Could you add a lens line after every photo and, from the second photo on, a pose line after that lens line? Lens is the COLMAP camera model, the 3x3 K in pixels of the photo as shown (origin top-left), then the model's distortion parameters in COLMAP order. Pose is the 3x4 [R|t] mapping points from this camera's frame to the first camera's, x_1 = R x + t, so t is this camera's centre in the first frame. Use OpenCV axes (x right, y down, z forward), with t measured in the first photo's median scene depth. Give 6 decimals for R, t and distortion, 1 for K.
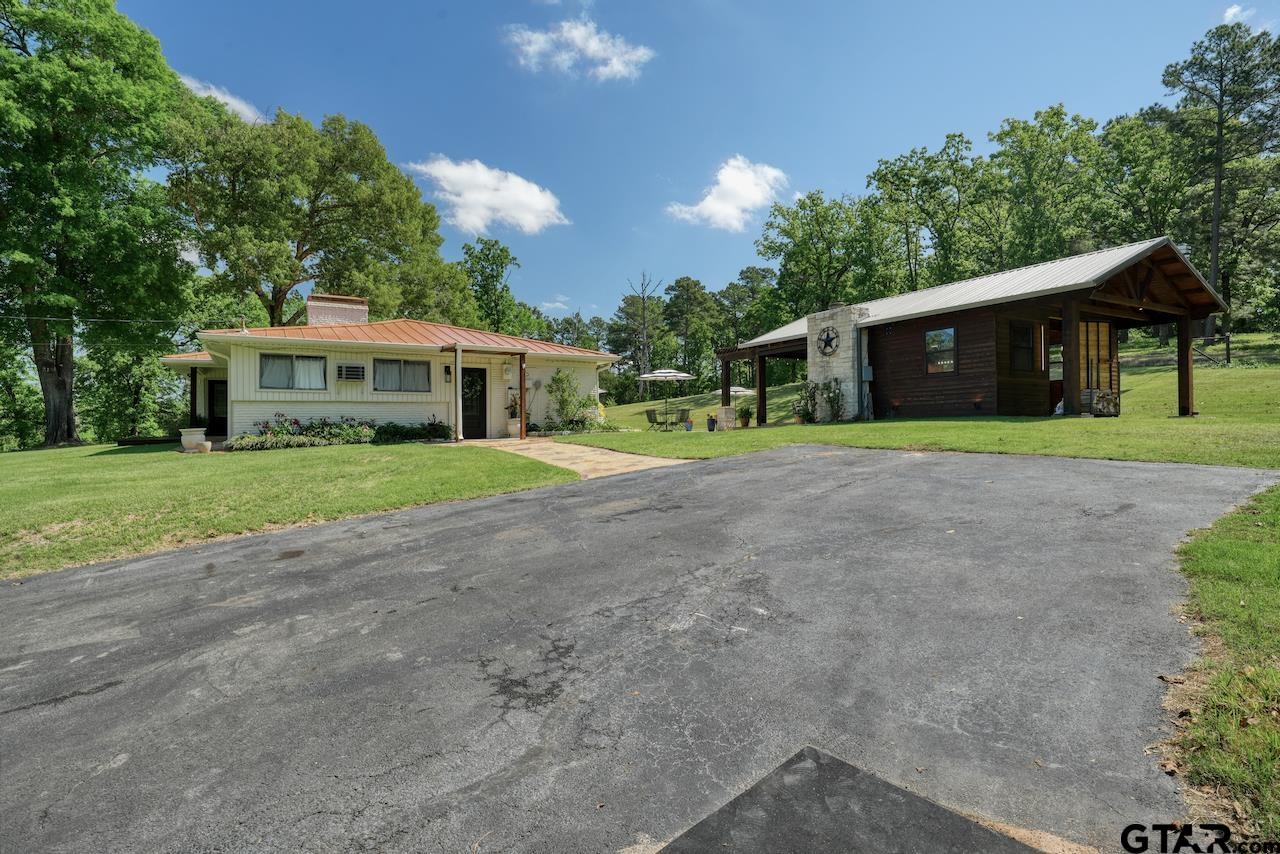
lens RADIAL K [[648.5, 0, 643.6], [0, 648.5, 428.7], [0, 0, 1]] dist [-0.000279, 0.000186]
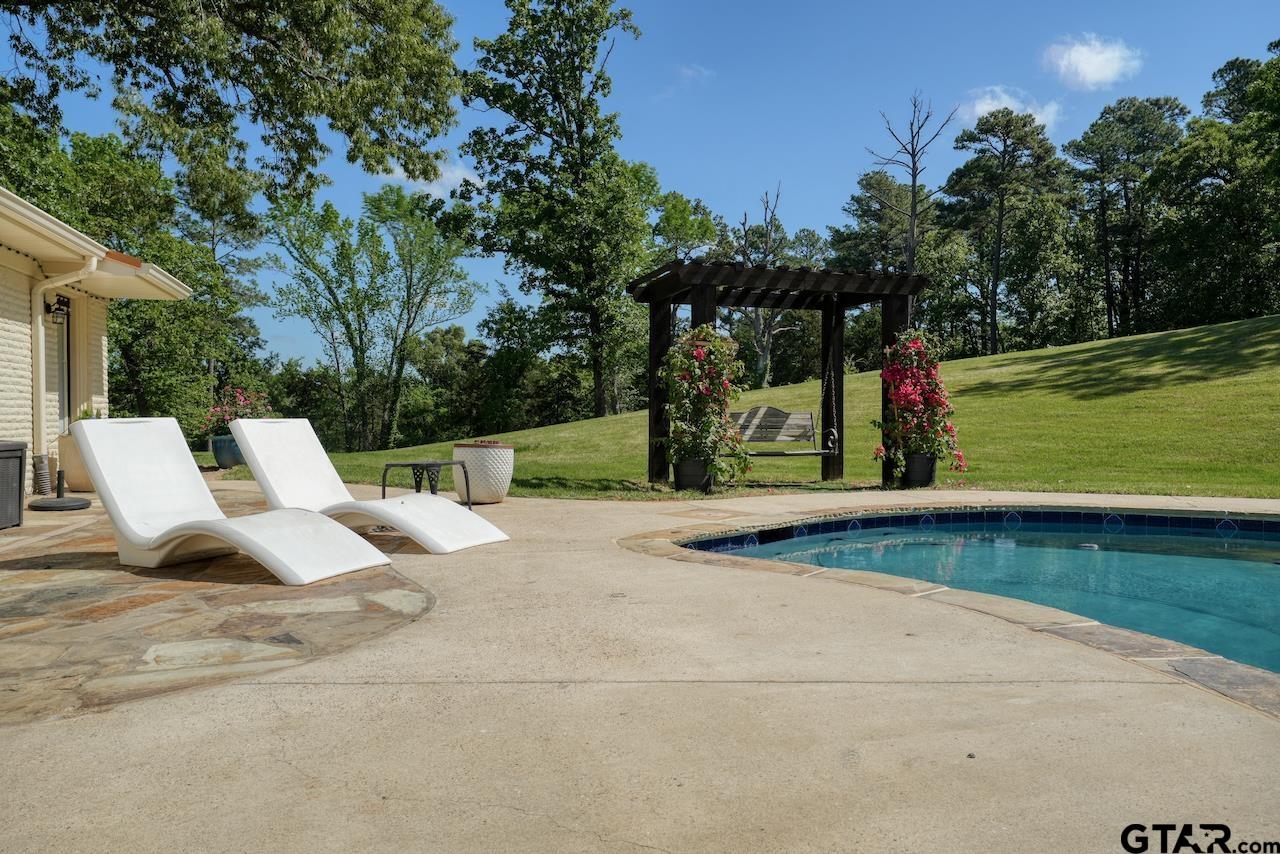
lens RADIAL K [[847.5, 0, 633.2], [0, 847.5, 423.0], [0, 0, 1]] dist [-0.009430, 0.000431]
pose [[0.966061, 0.012316, -0.258021, -0.083466], [-0.009993, 0.999897, 0.010313, -0.011717], [0.258121, -0.007385, 0.966084, 0.763696]]
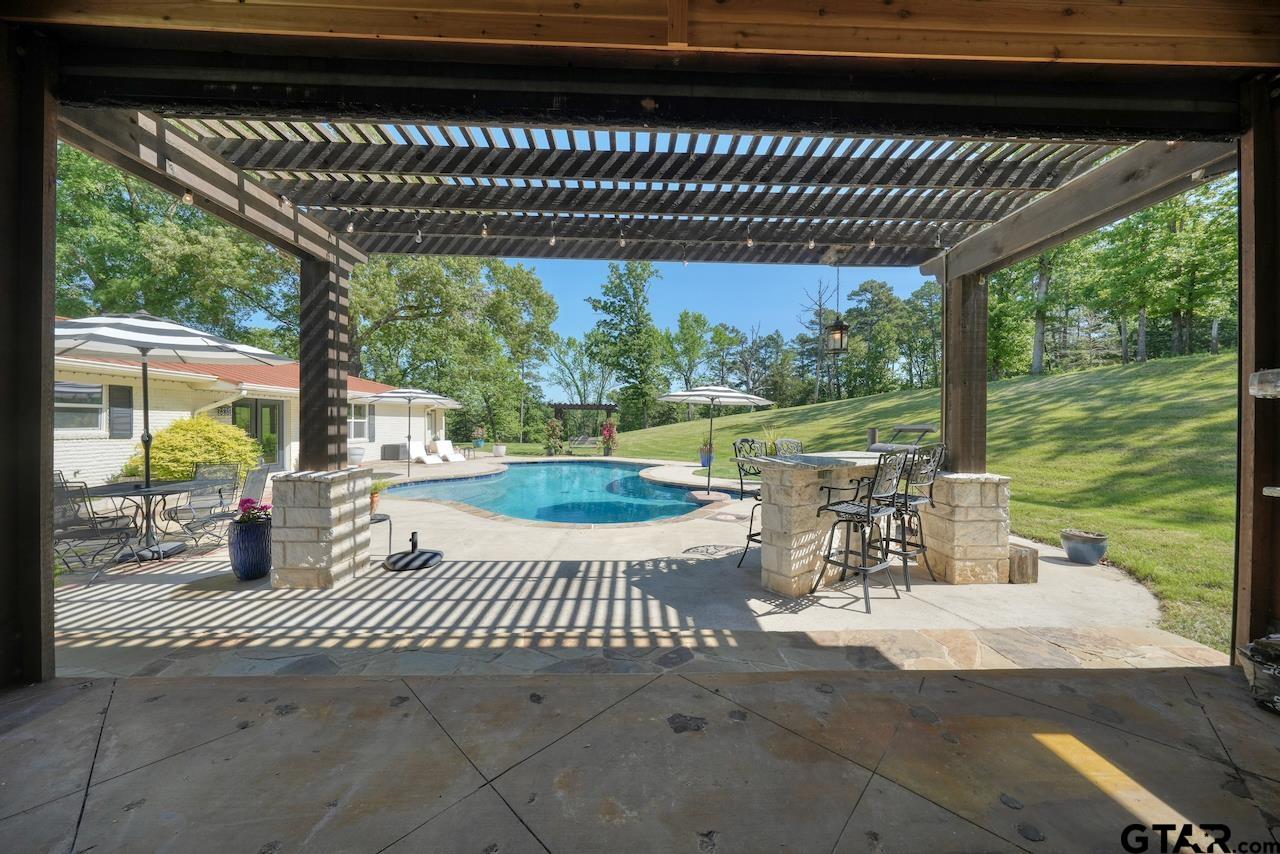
lens RADIAL K [[434.8, 0, 646.7], [0, 434.8, 426.7], [0, 0, 1]] dist [-0.004334, 0.000706]
pose [[0.880108, 0.017651, -0.474445, 0.197250], [-0.012744, 0.999827, 0.013557, -0.032623], [0.474602, -0.005886, 0.880181, 0.594764]]
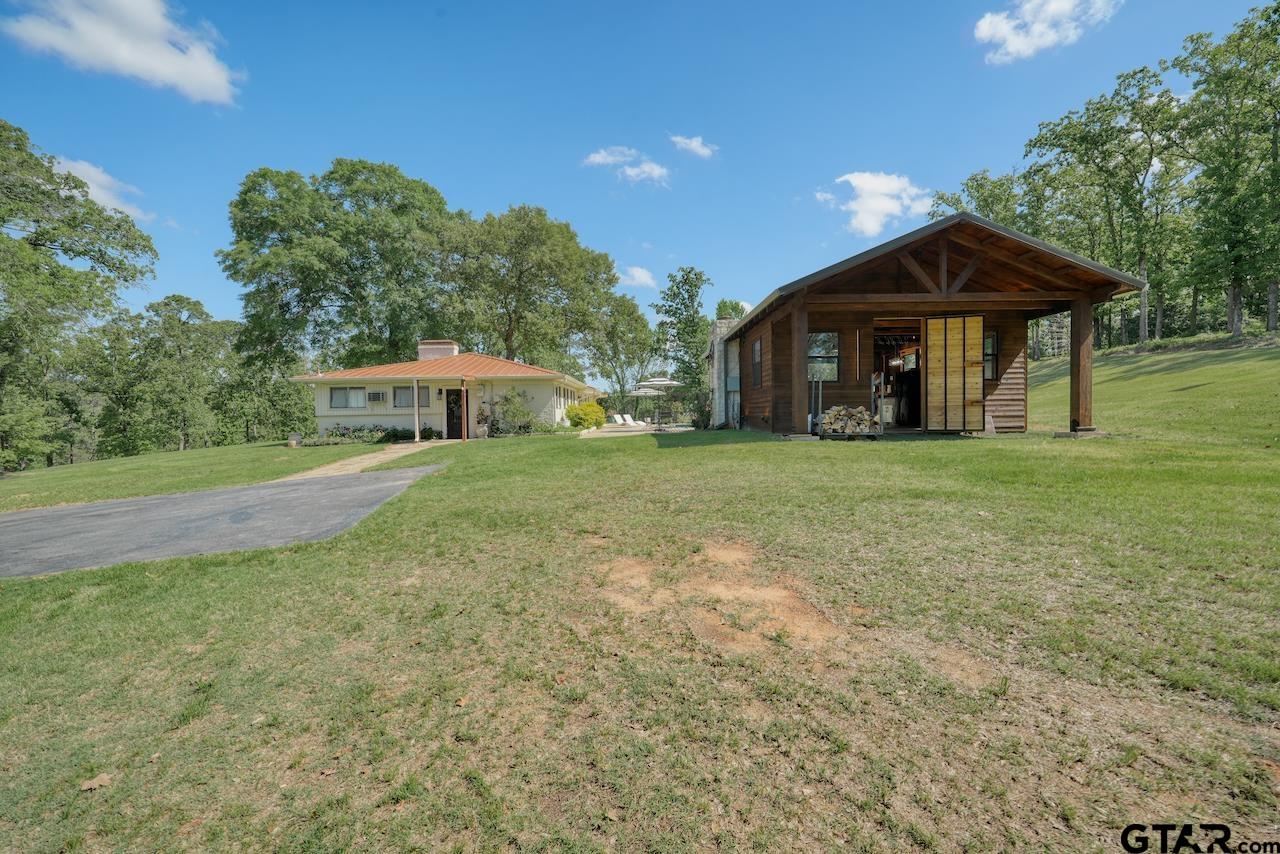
lens RADIAL K [[522.7, 0, 643.3], [0, 522.7, 423.7], [0, 0, 1]] dist [-0.000824, -0.000287]
pose [[0.866191, 0.008139, -0.499648, 0.312701], [0.006530, 0.999598, 0.027604, -0.021876], [0.499671, -0.027173, 0.865789, 0.094751]]
